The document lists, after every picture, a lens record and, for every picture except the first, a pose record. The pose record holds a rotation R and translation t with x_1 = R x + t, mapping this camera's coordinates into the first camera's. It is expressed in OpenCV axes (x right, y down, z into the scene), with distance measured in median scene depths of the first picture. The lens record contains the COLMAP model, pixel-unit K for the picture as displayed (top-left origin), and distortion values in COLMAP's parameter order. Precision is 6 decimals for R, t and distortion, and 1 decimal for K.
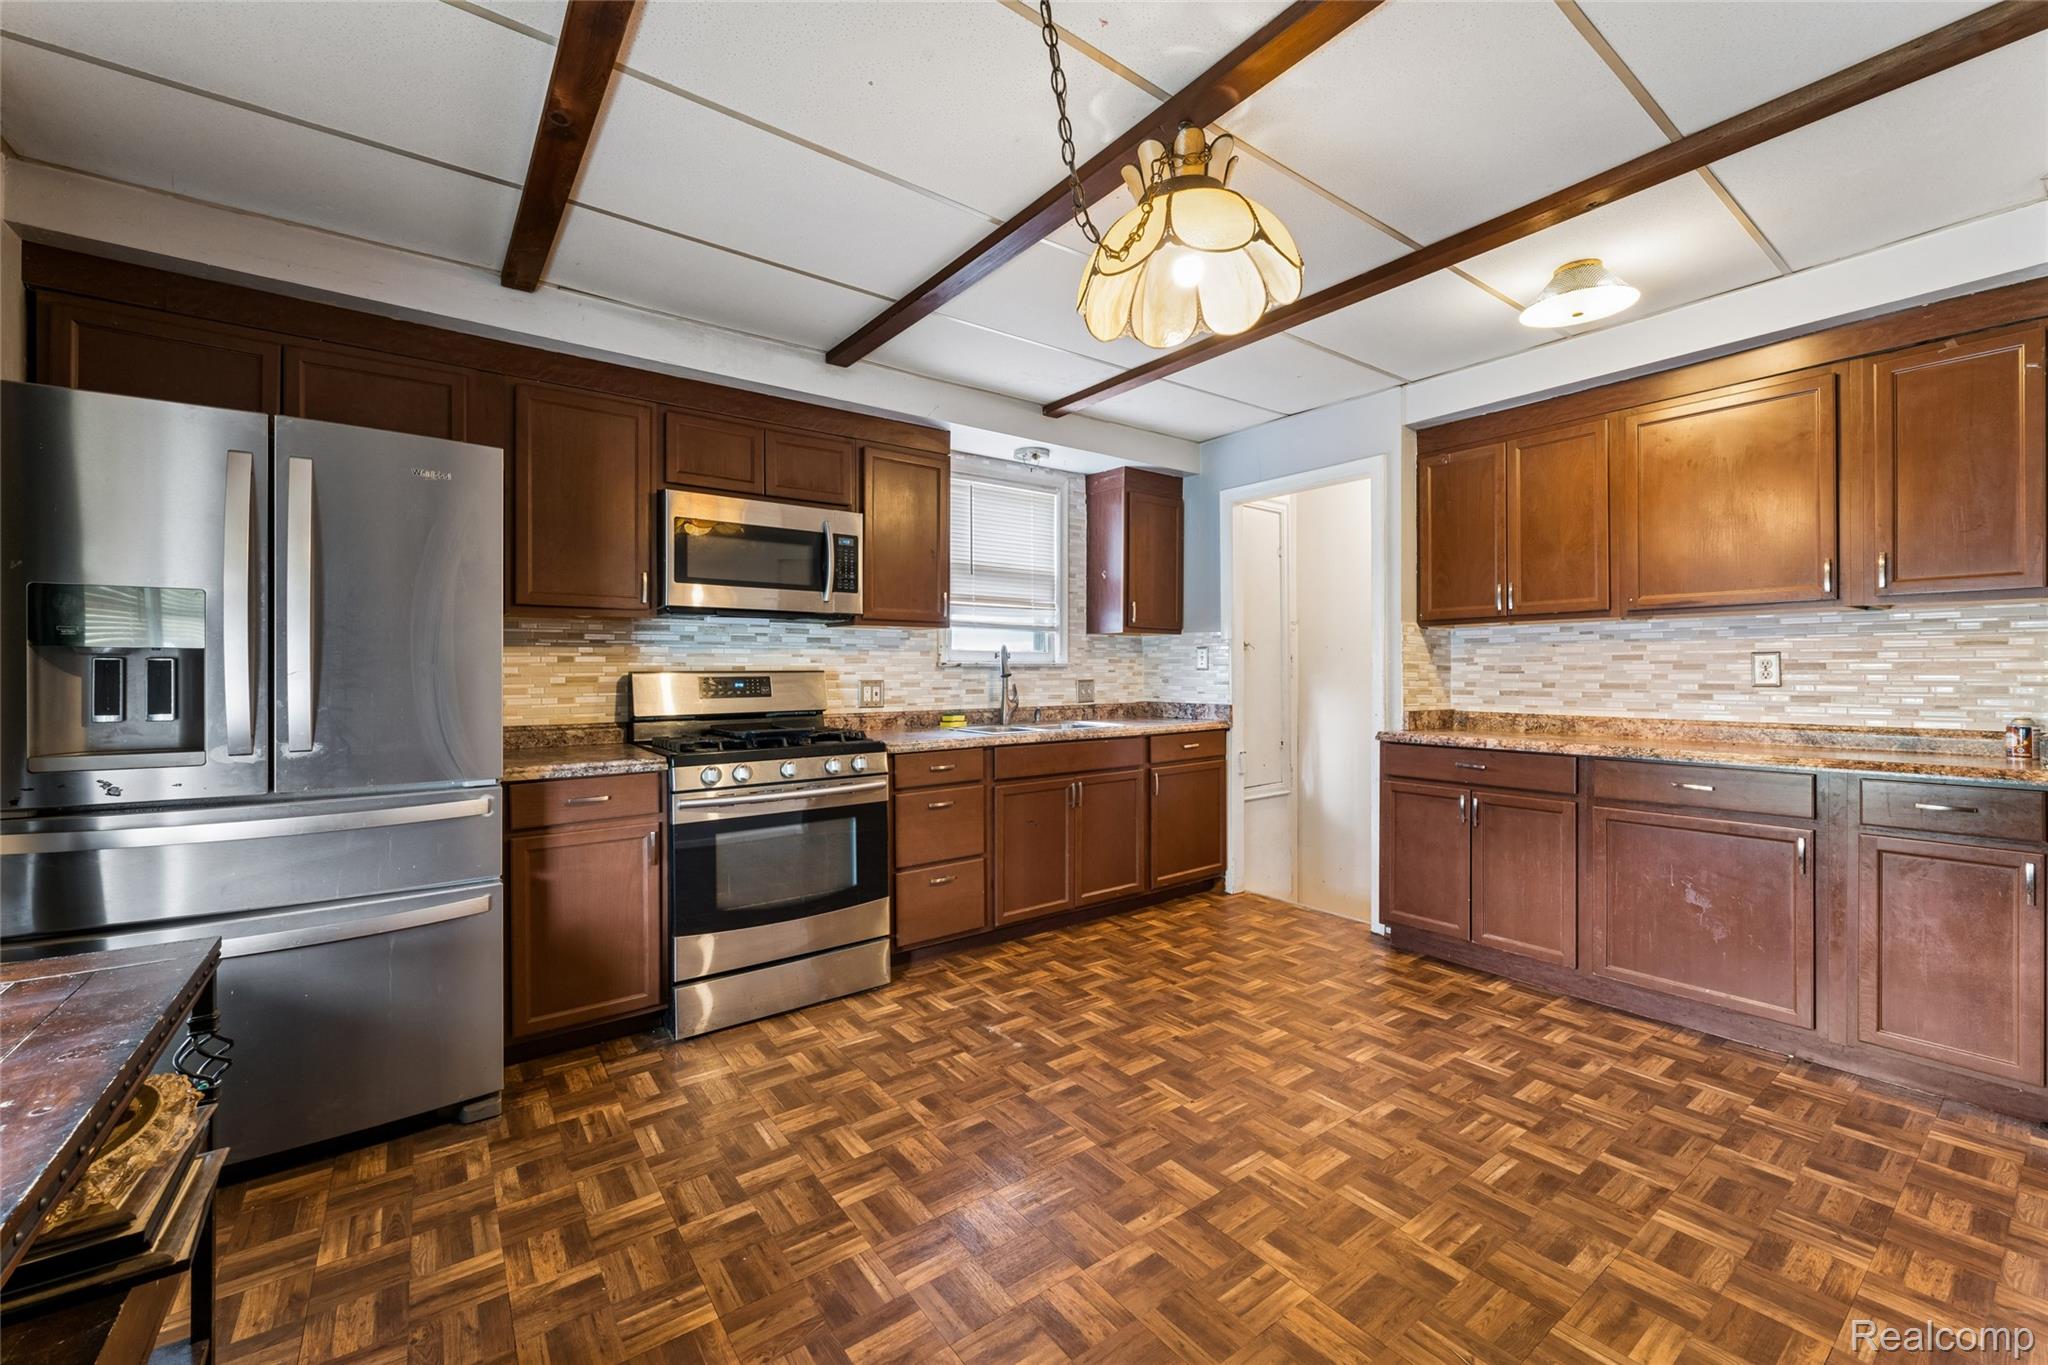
lens RADIAL K [[824.2, 0, 1024.0], [0, 824.2, 682.5], [0, 0, 1]] dist [-0.000625, -0.000074]
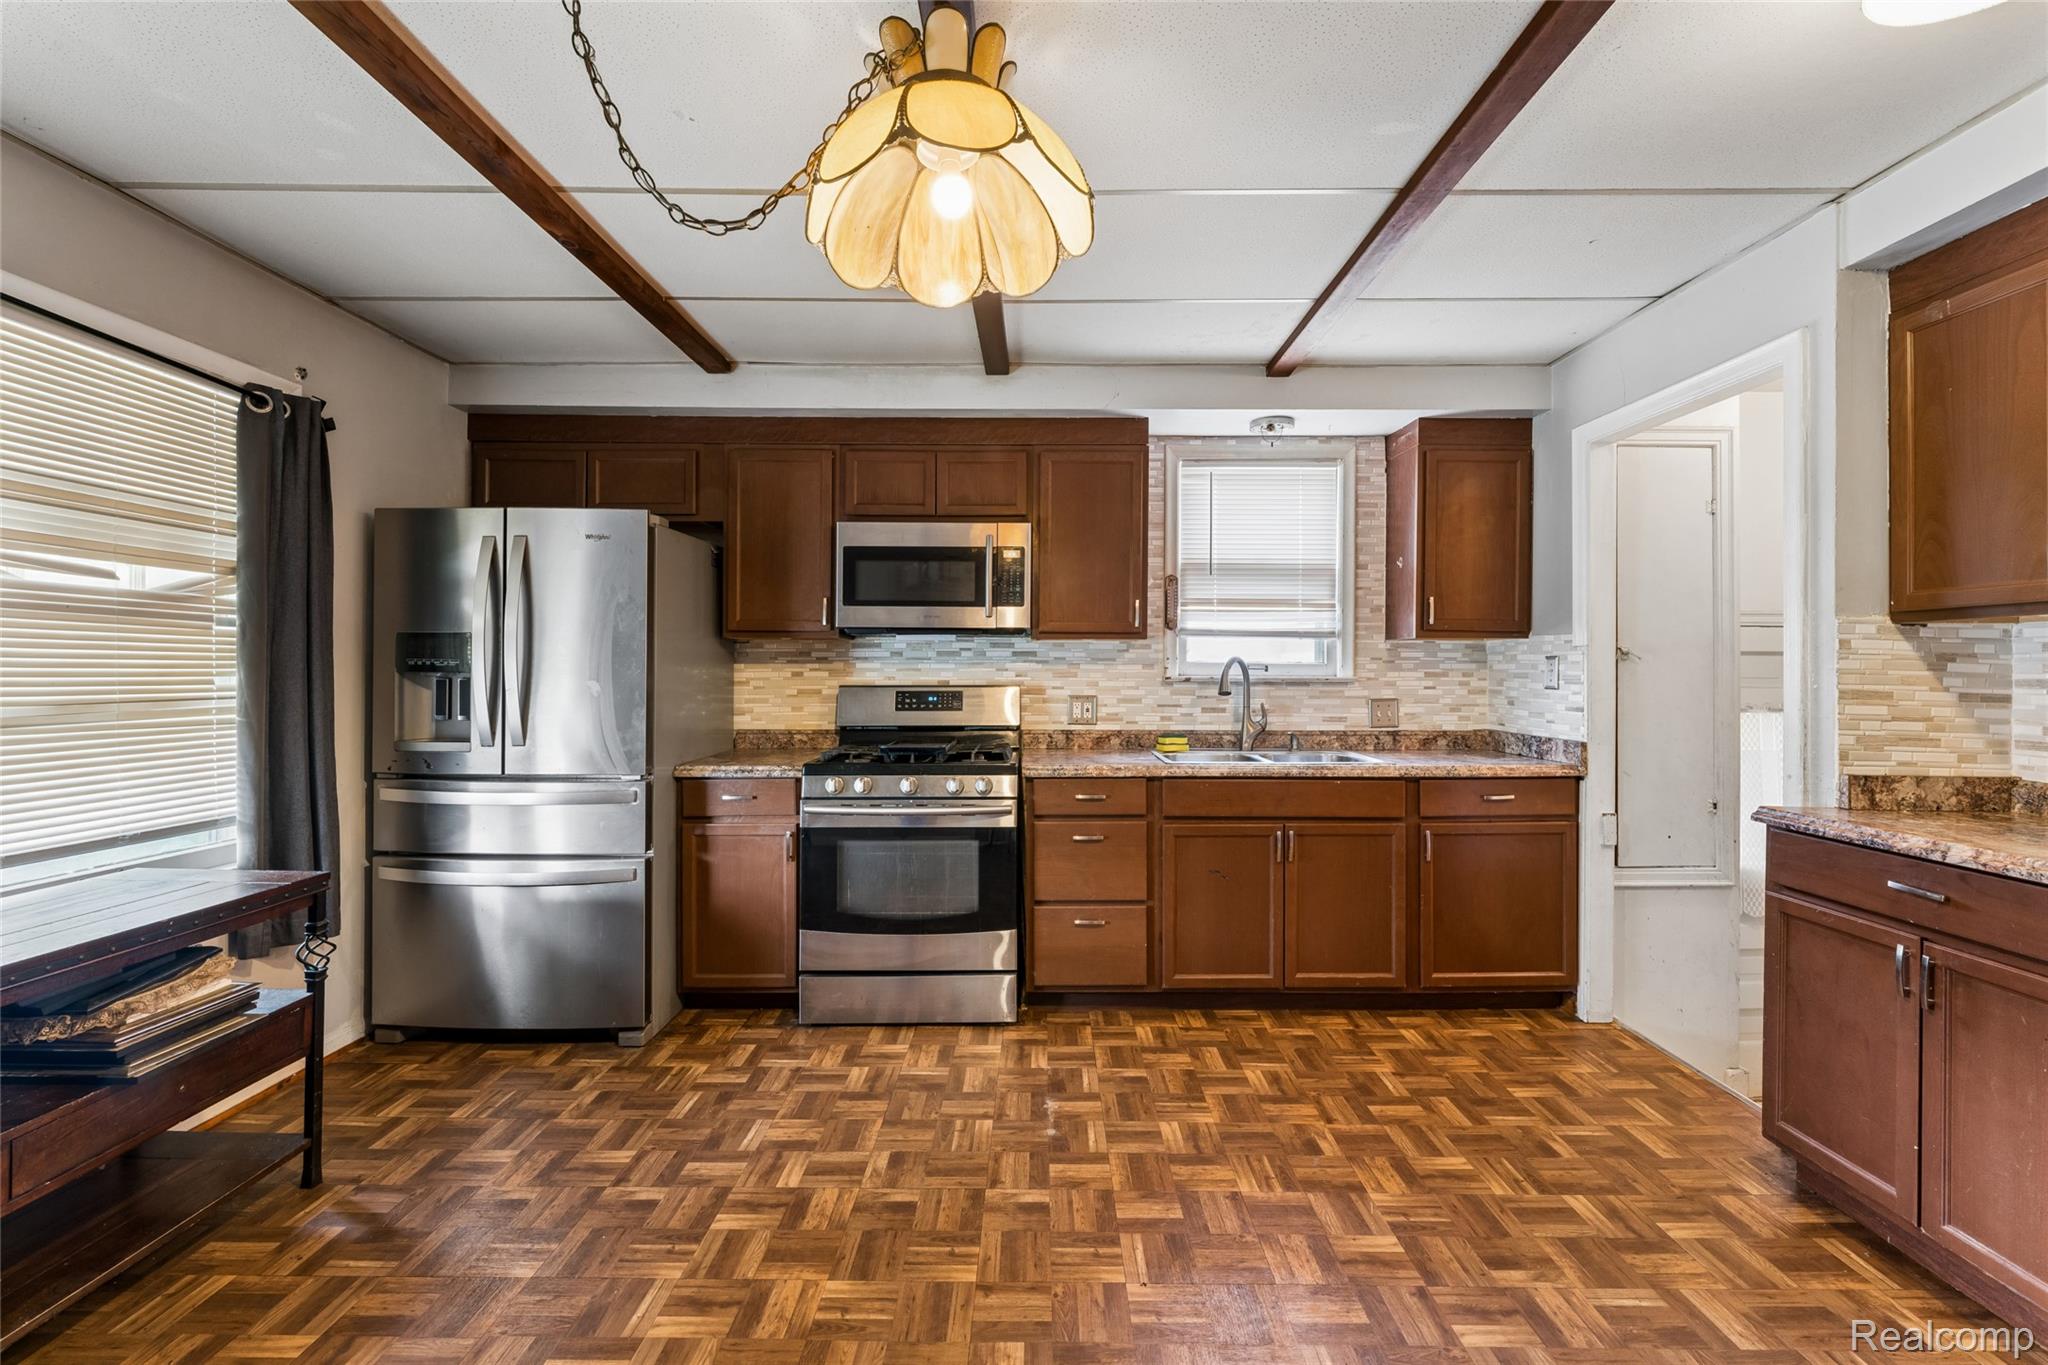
lens RADIAL K [[844.0, 0, 1029.8], [0, 844.0, 673.0], [0, 0, 1]] dist [-0.000470, -0.000095]
pose [[0.798271, 0.008015, -0.602245, 0.387354], [-0.013641, 0.999896, -0.004774, -0.025771], [0.602144, 0.012026, 0.798297, 0.216857]]
